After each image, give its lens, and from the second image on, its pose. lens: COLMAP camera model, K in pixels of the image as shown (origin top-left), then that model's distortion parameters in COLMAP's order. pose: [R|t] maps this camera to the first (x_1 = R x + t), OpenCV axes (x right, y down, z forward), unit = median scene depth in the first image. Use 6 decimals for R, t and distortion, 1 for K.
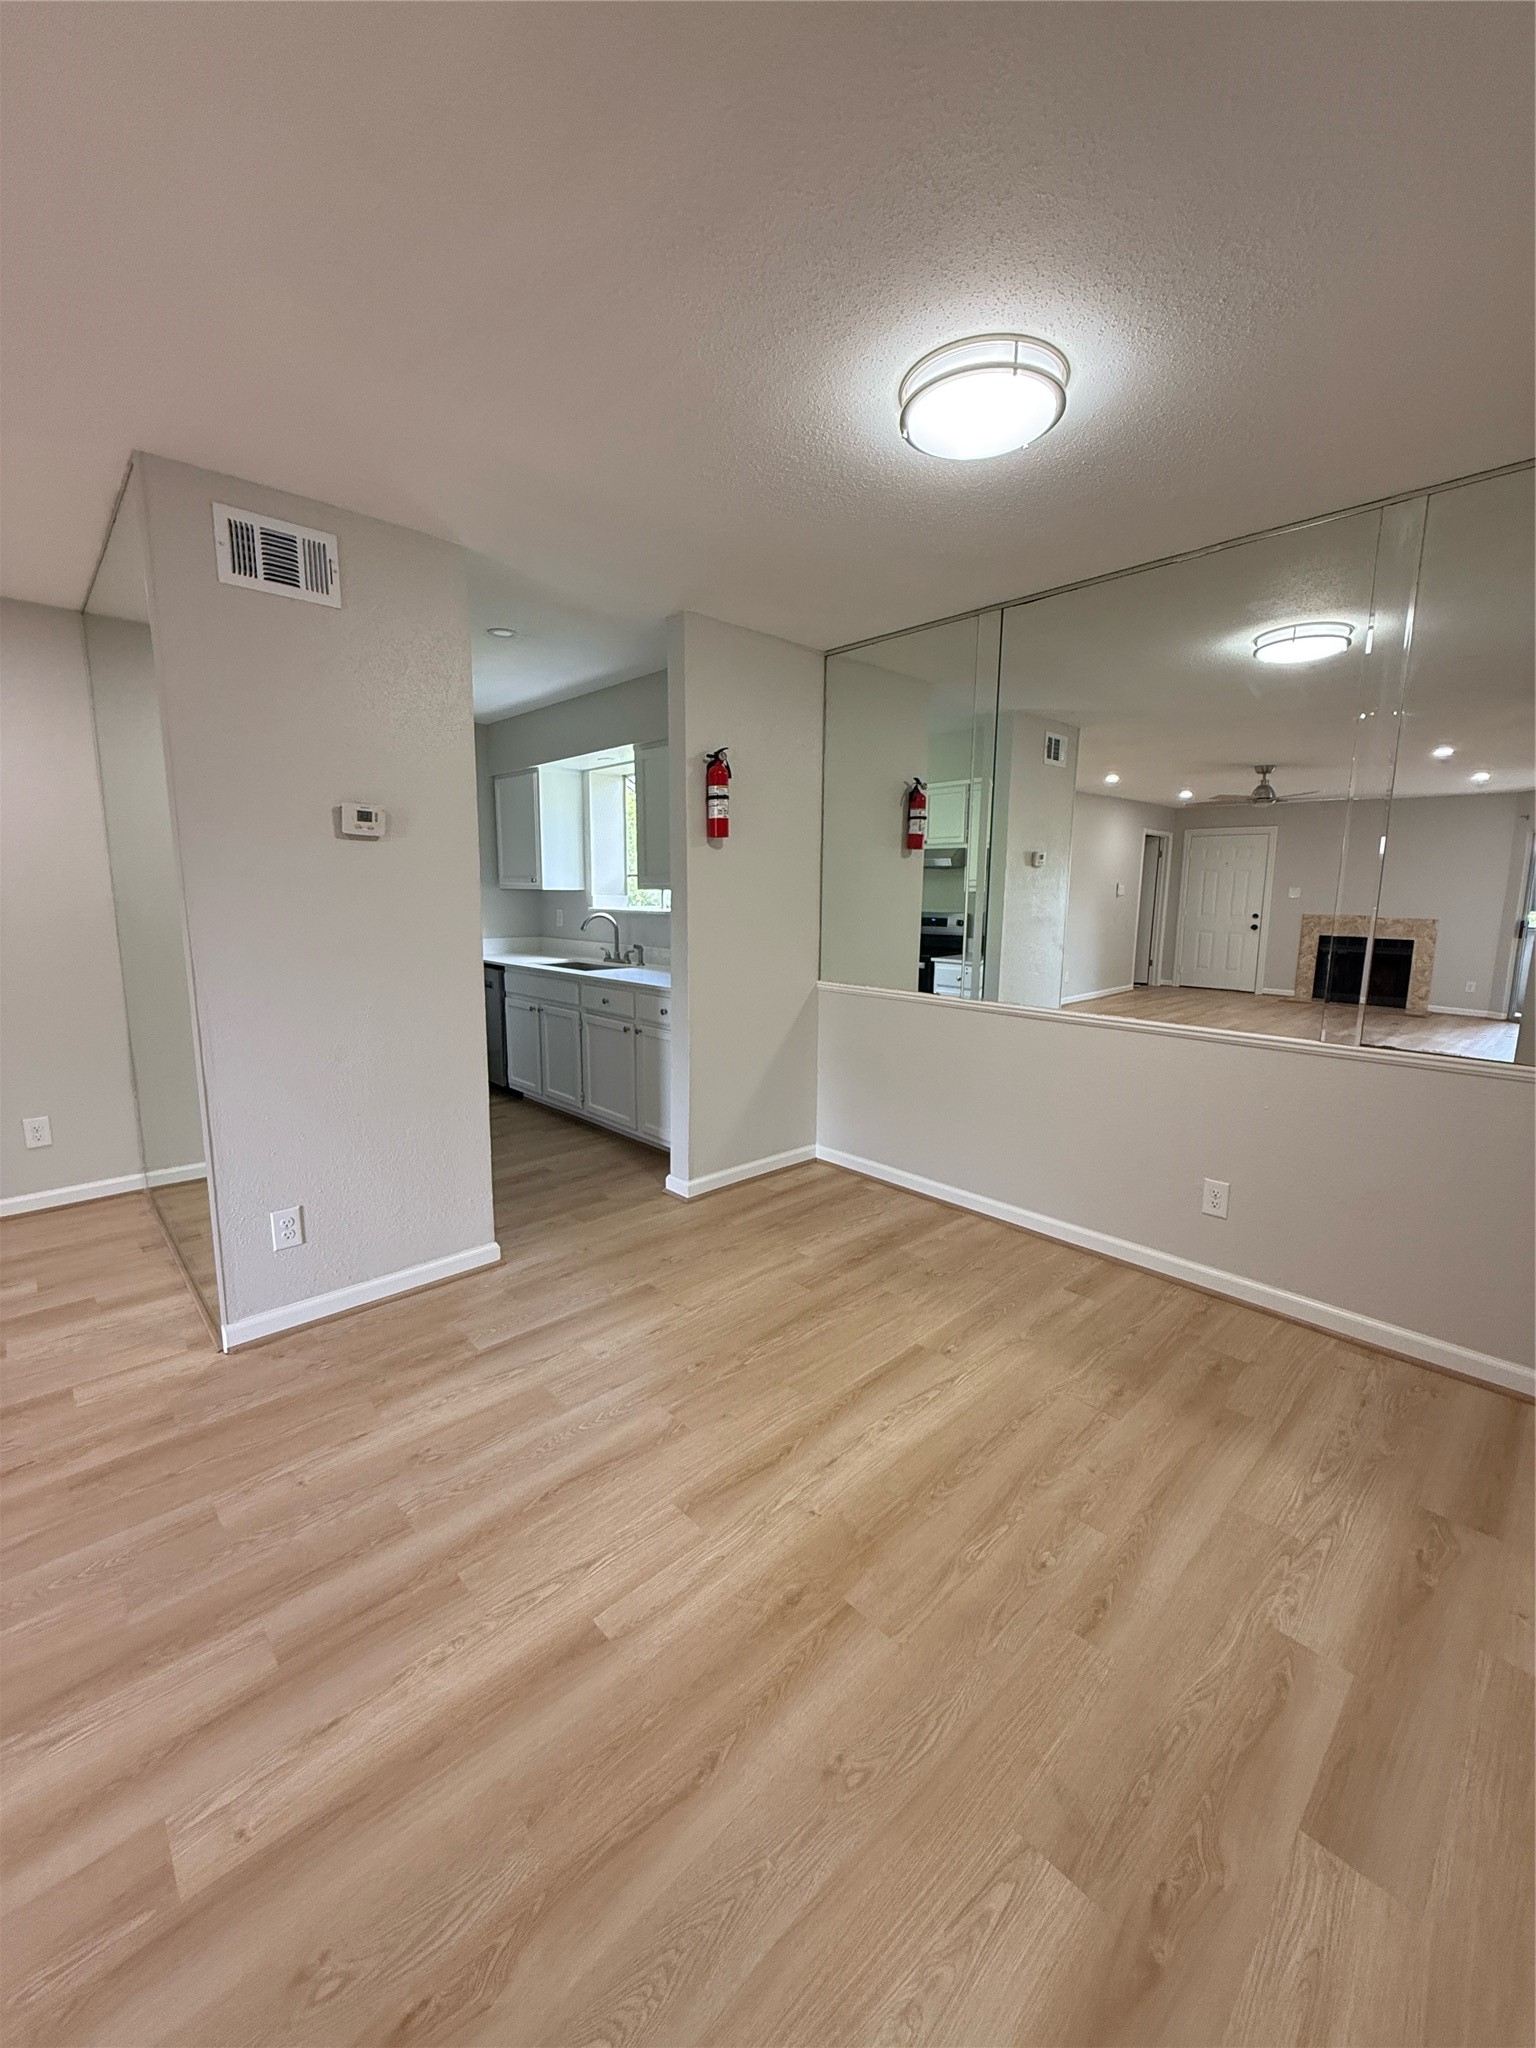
lens RADIAL K [[813.9, 0, 767.6], [0, 813.9, 1023.4], [0, 0, 1]] dist [-0.004633, -0.000033]
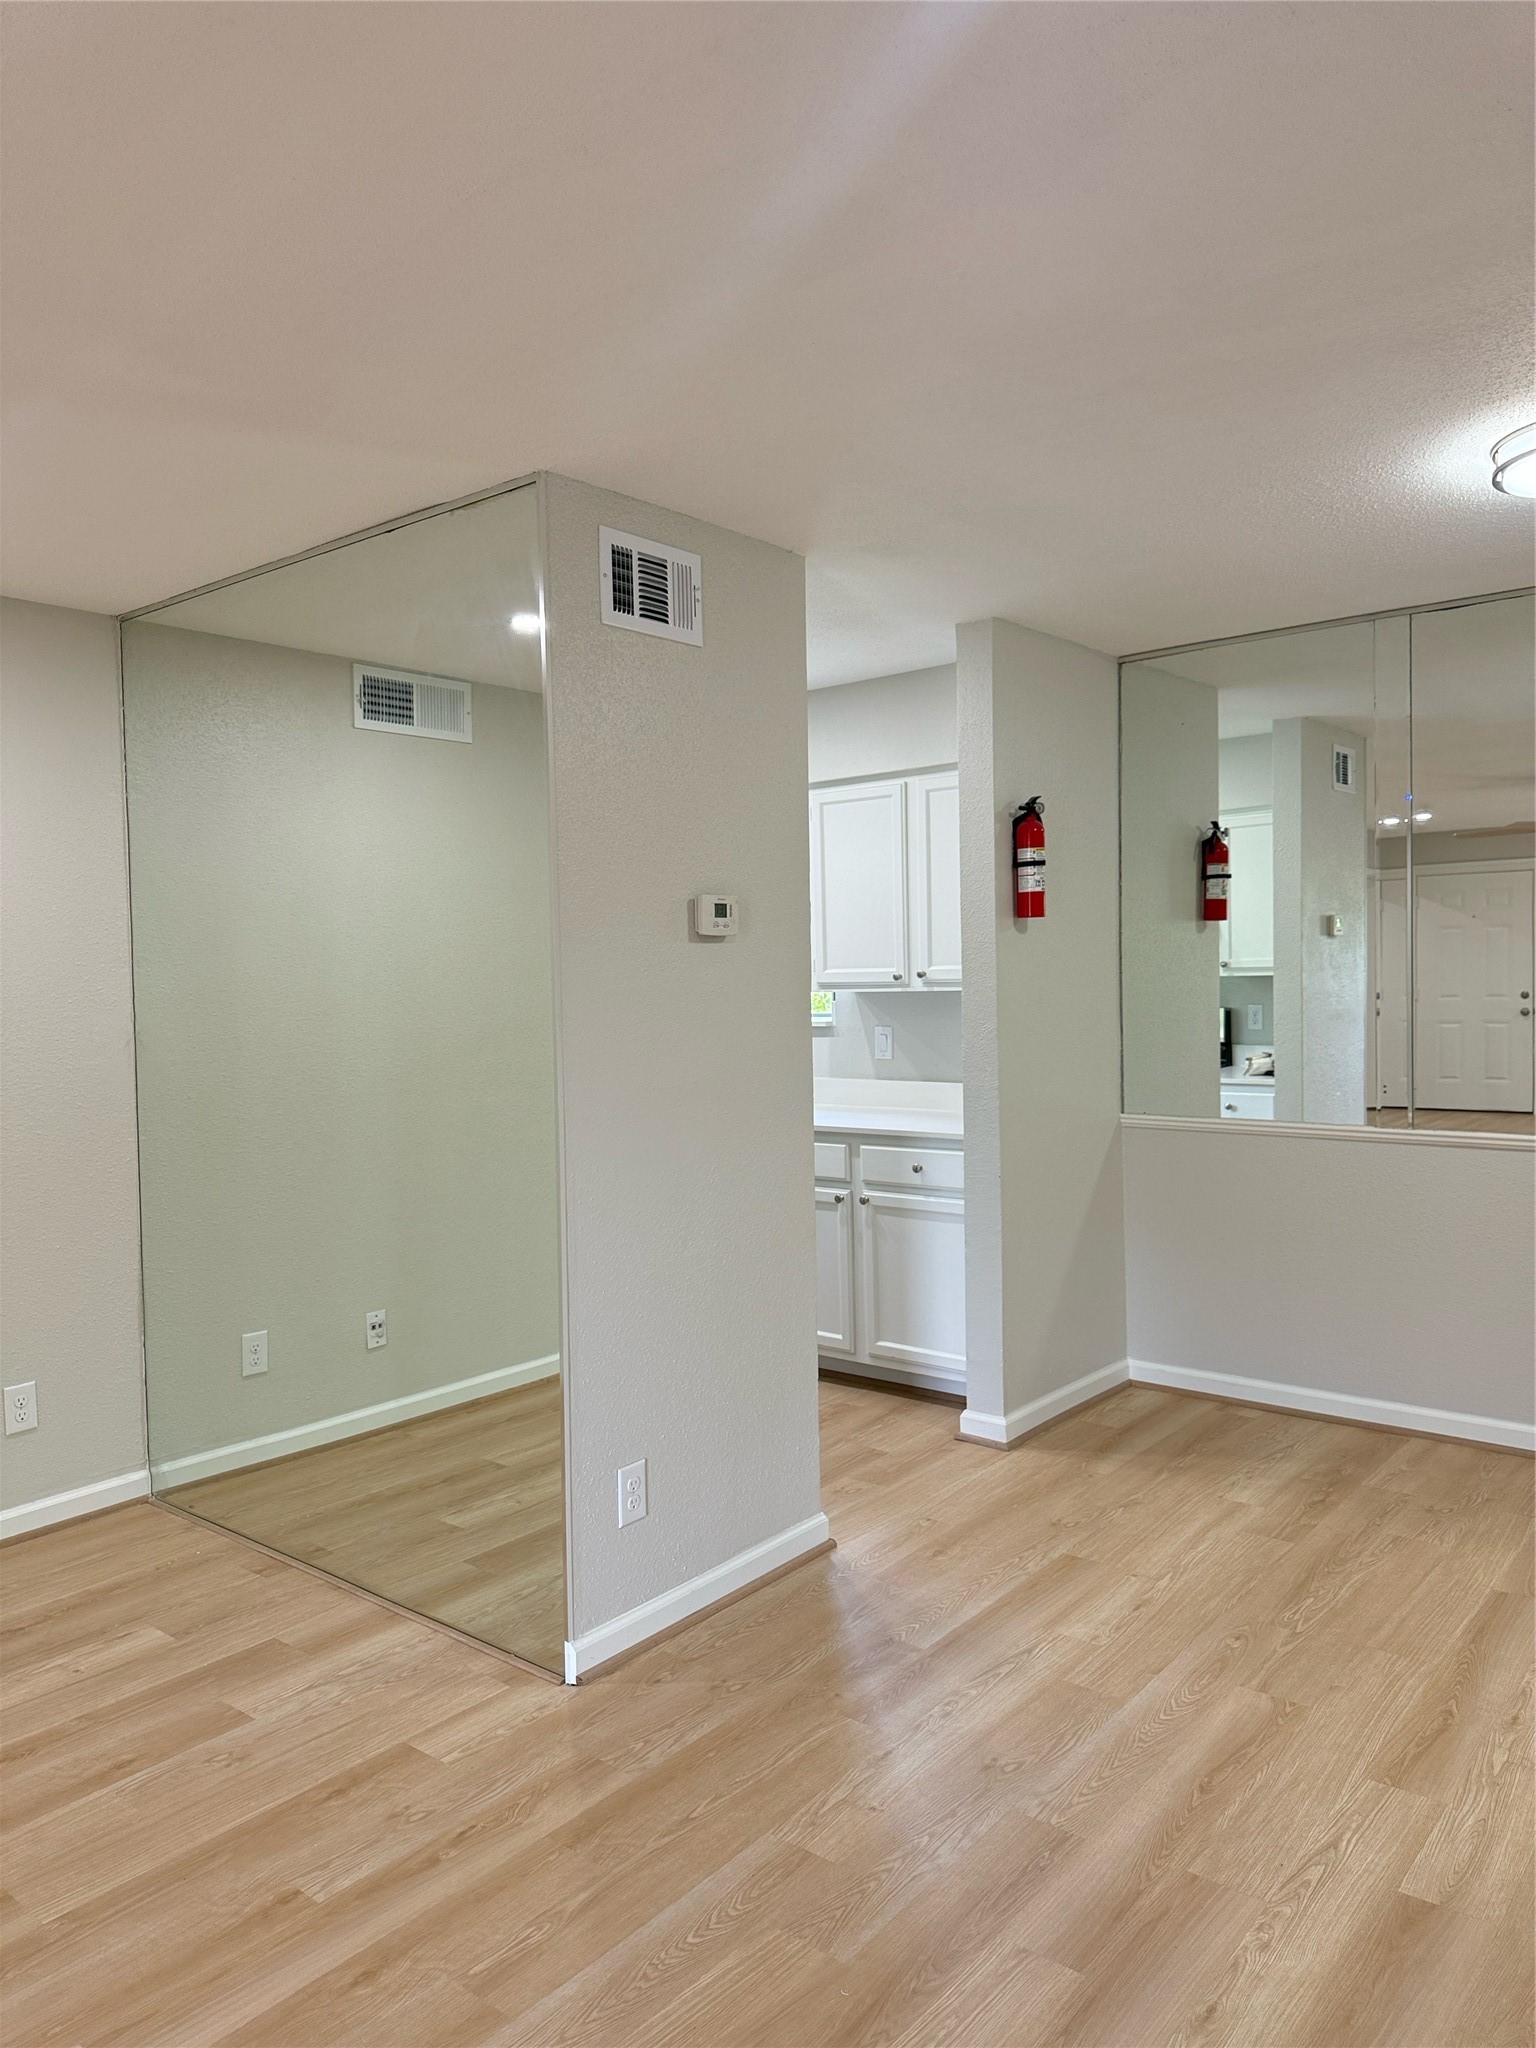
lens RADIAL K [[1452.0, 0, 766.7], [0, 1452.0, 1027.4], [0, 0, 1]] dist [0.061138, -0.082528]
pose [[0.991596, -0.036610, 0.124085, -0.621478], [0.051805, 0.991235, -0.121530, 0.014912], [-0.118548, 0.126937, 0.984801, -0.301148]]
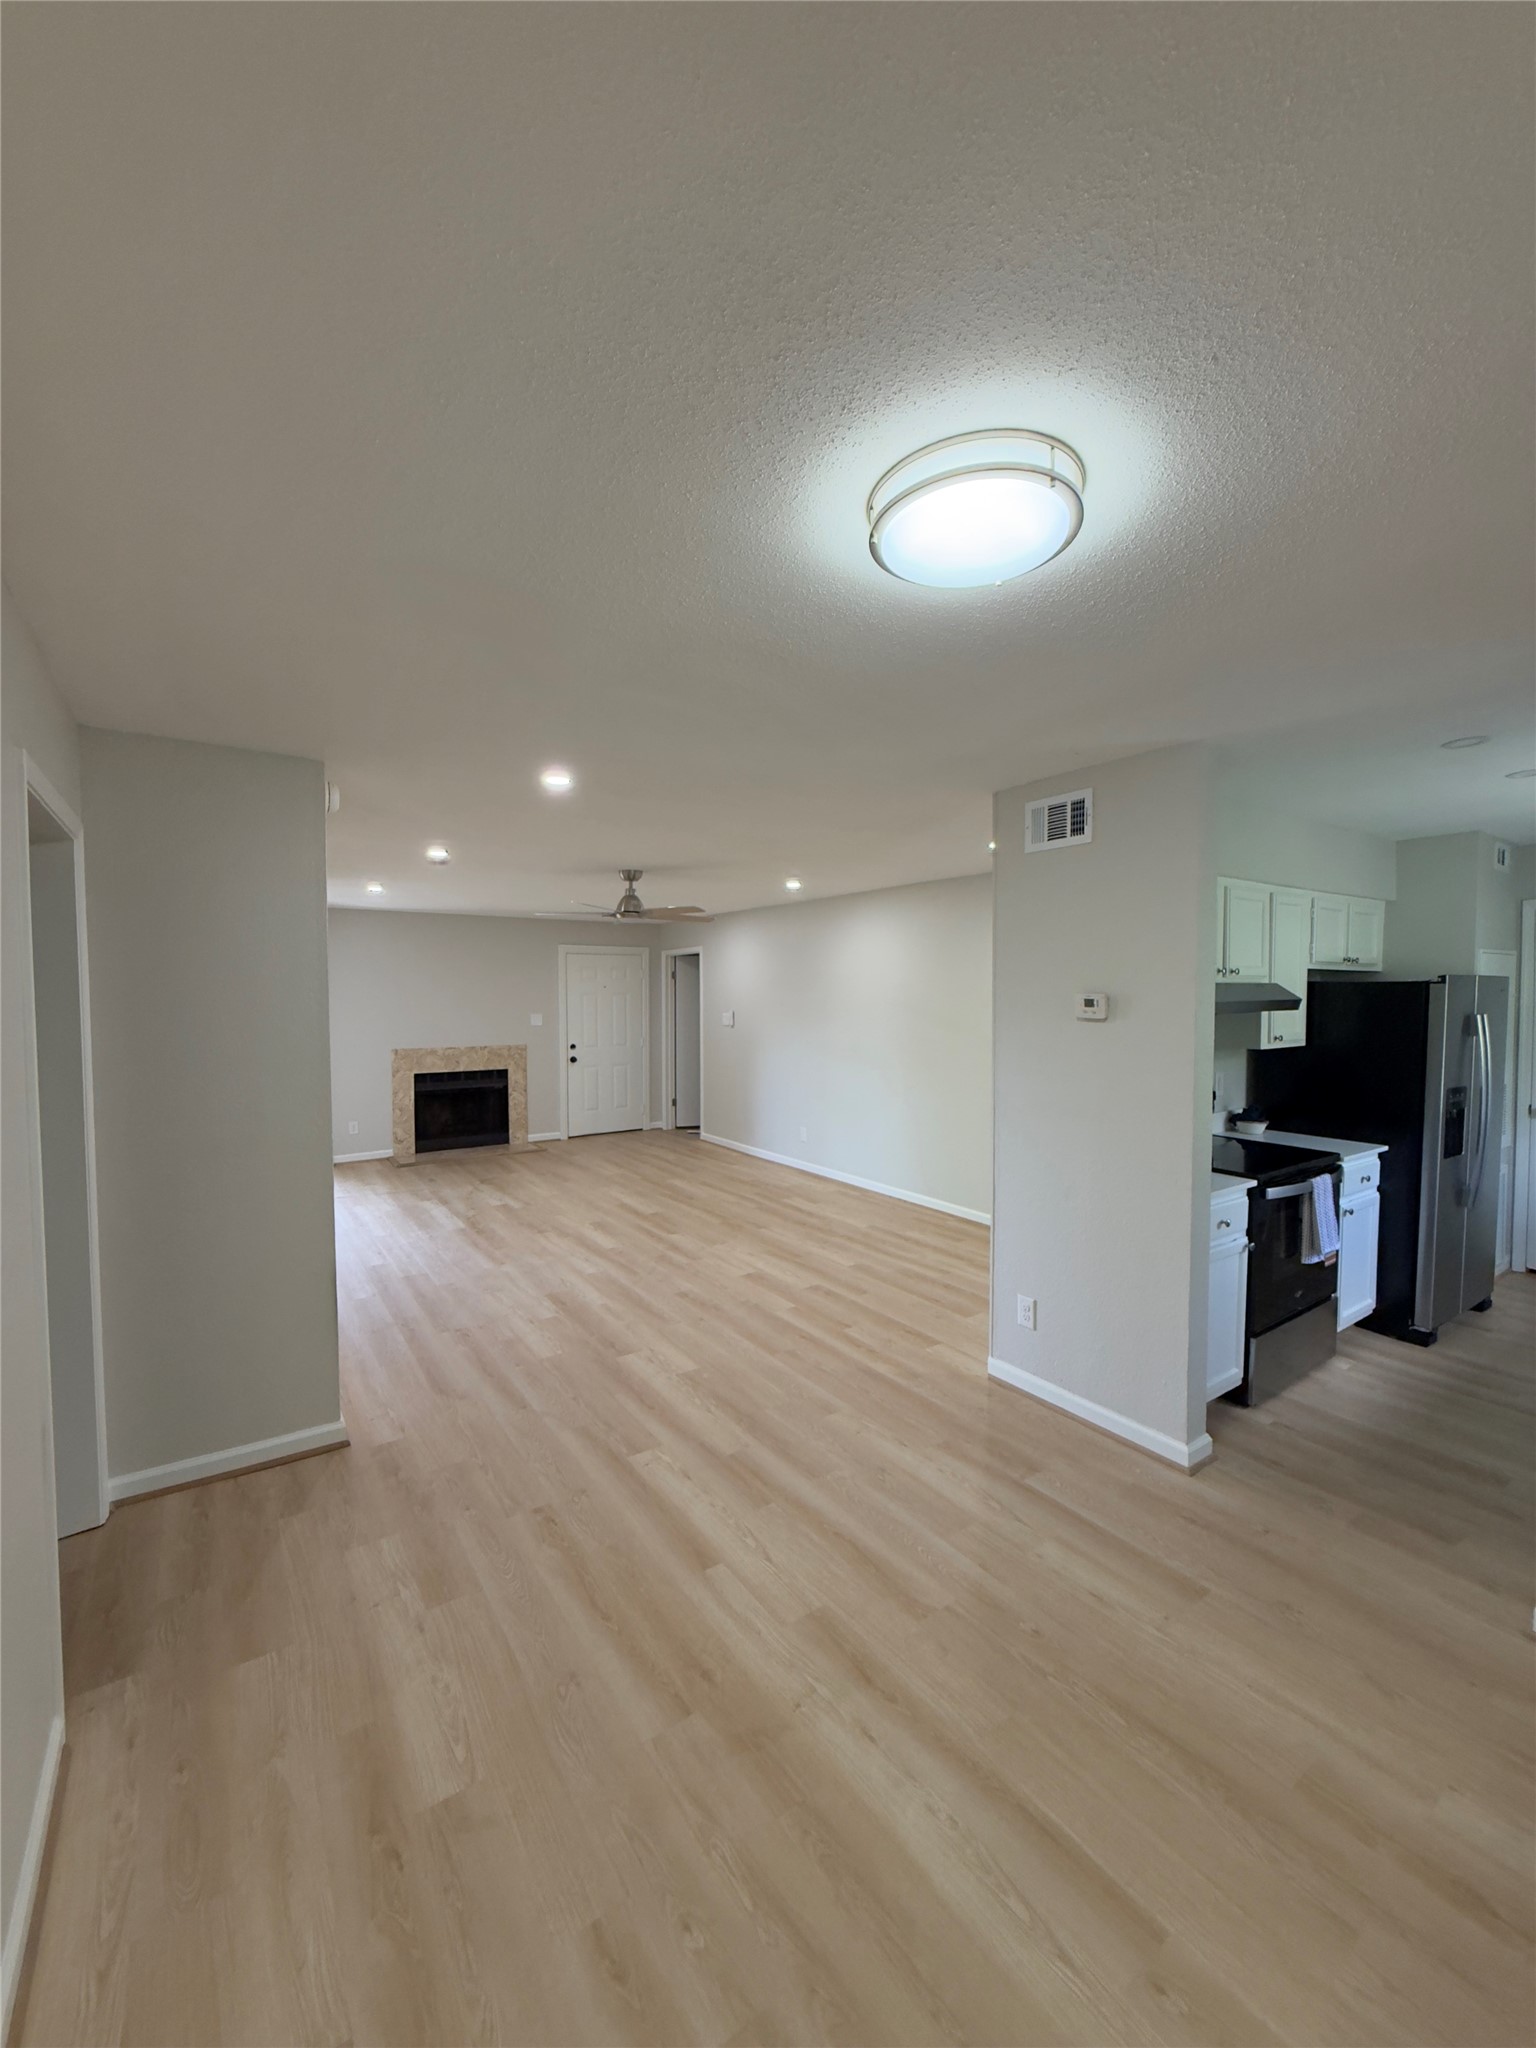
lens RADIAL K [[813.9, 0, 765.8], [0, 813.9, 1020.8], [0, 0, 1]] dist [-0.004633, -0.000033]
pose [[-0.157220, 0.022777, -0.987301, 0.766837], [-0.158862, 0.986131, 0.048048, -0.209041], [0.974702, 0.164399, -0.151421, 0.714728]]
